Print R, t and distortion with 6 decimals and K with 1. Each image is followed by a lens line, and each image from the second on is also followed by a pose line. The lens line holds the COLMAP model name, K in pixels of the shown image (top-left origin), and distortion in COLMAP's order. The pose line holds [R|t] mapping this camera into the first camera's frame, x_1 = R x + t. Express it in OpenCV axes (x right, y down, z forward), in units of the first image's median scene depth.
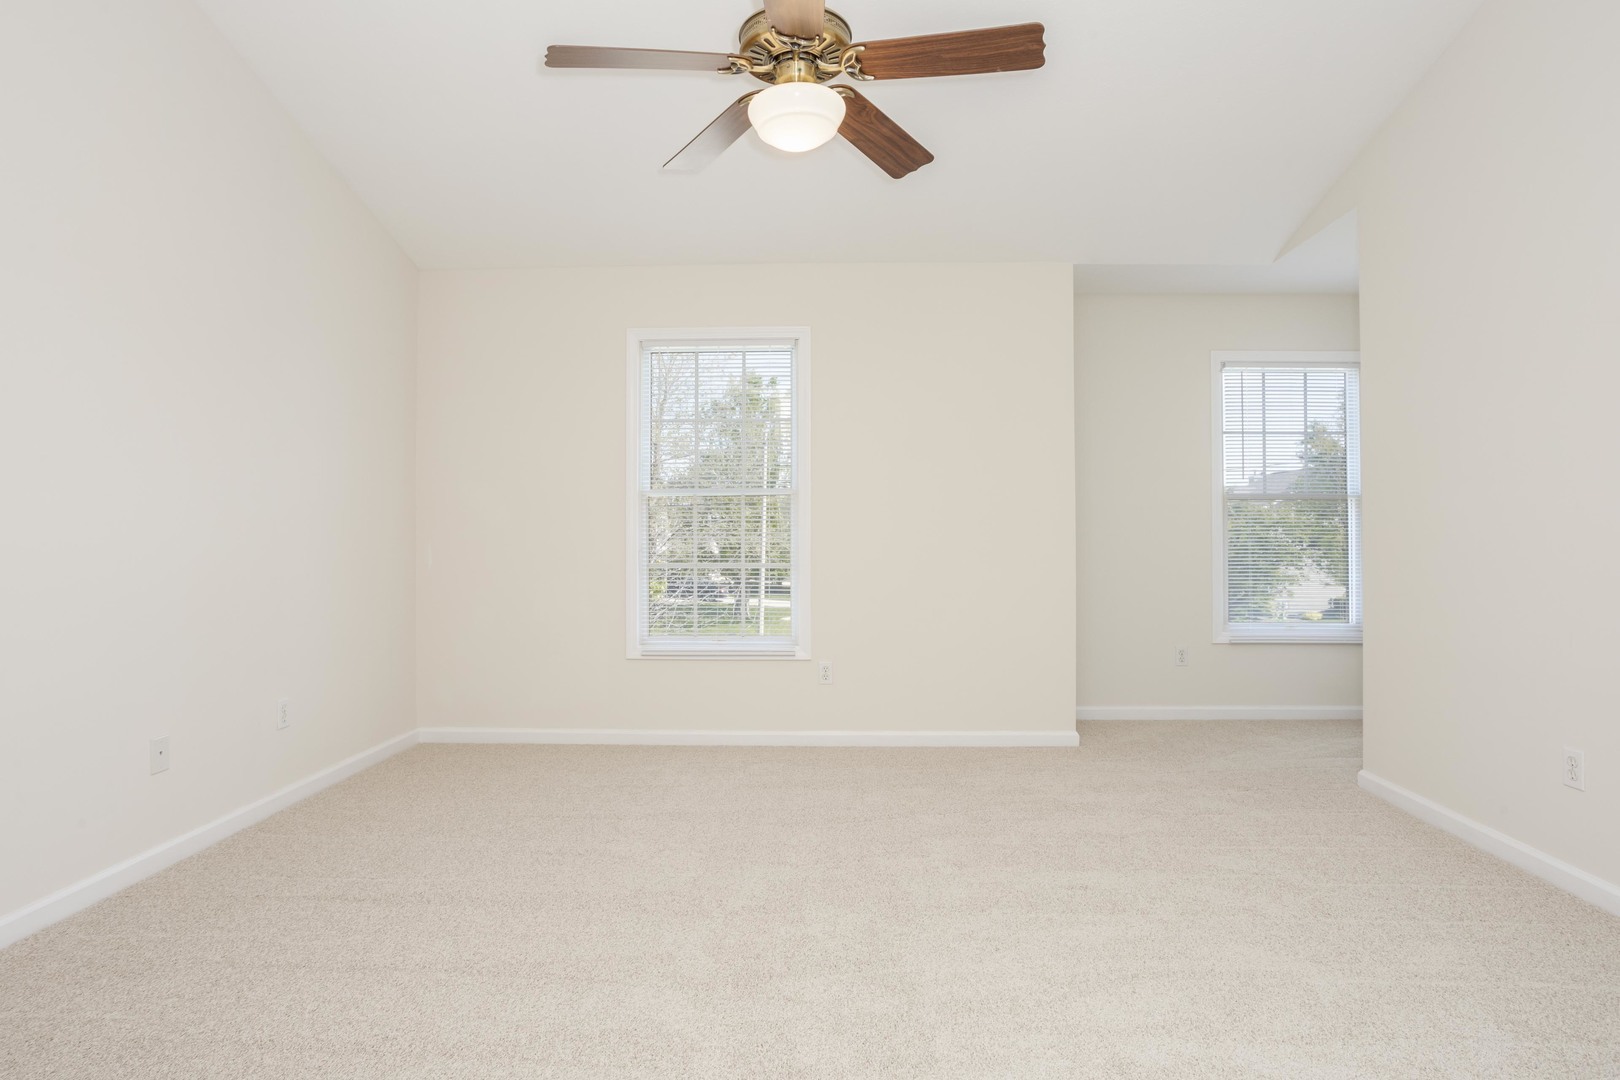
lens RADIAL K [[845.8, 0, 821.2], [0, 845.8, 525.6], [0, 0, 1]] dist [-0.067506, 0.040843]
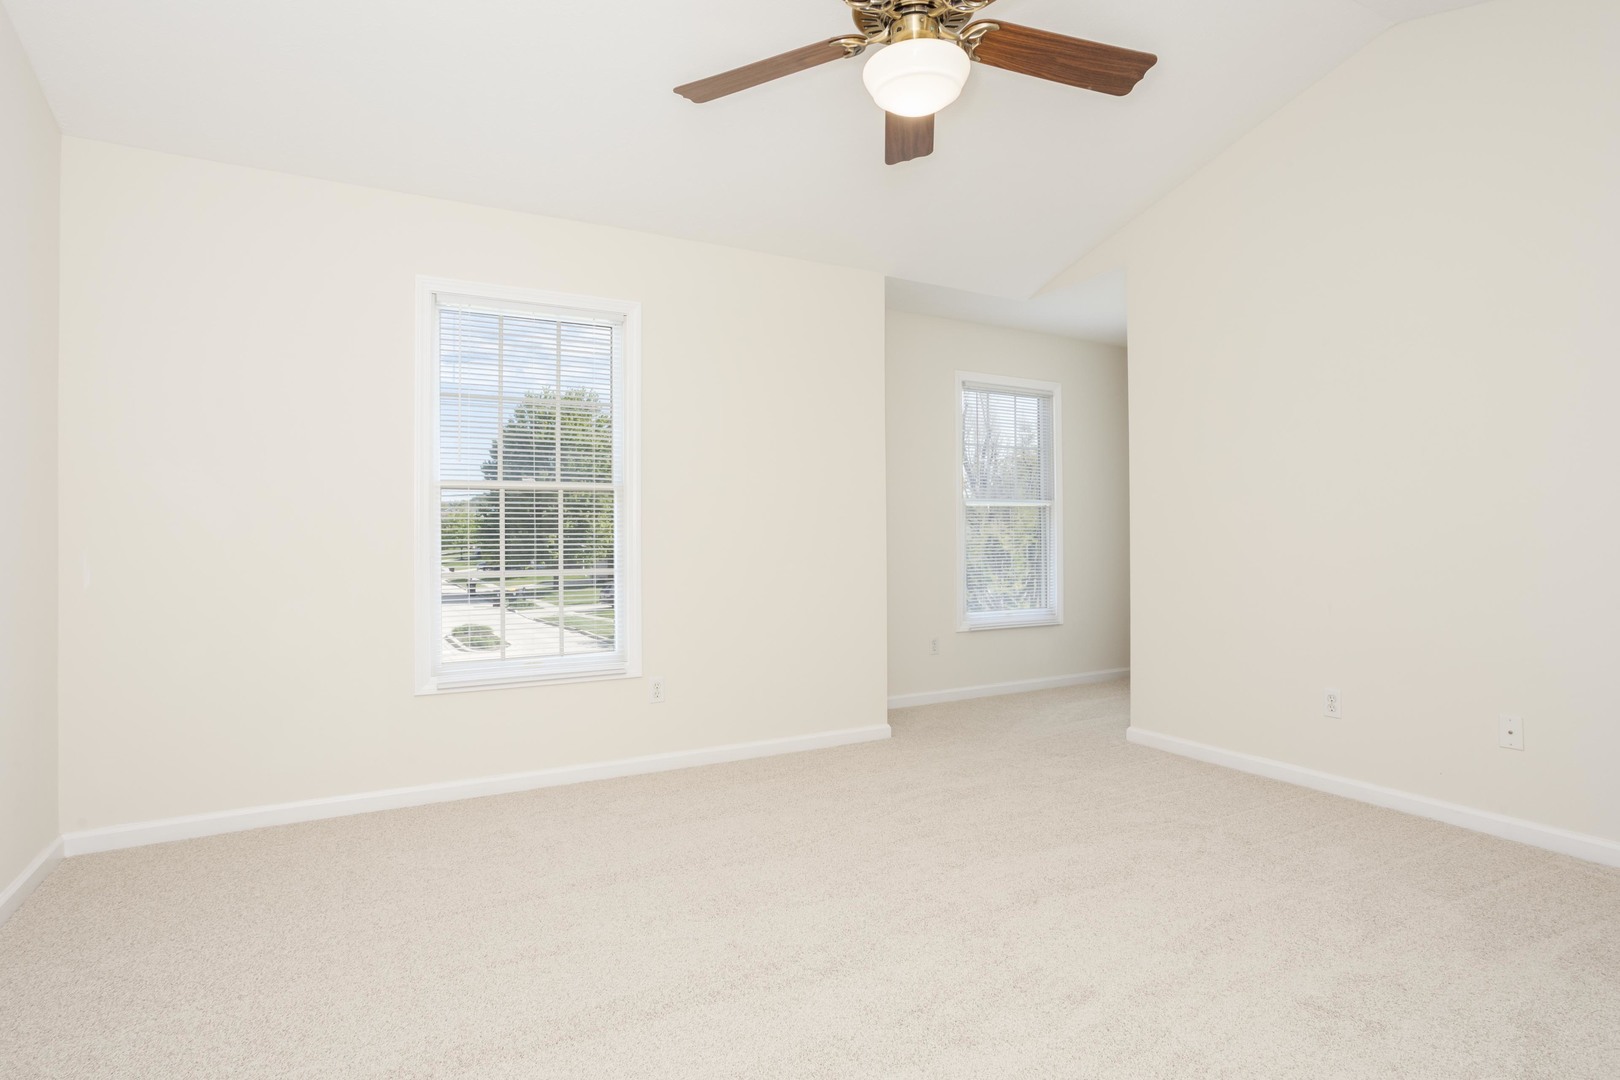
lens RADIAL K [[845.8, 0, 821.2], [0, 845.8, 525.6], [0, 0, 1]] dist [-0.067506, 0.040843]
pose [[0.858975, 0.002335, 0.512012, -0.308088], [-0.001571, 0.999997, -0.001924, 0.001152], [-0.512015, 0.000848, 0.858976, 0.143160]]
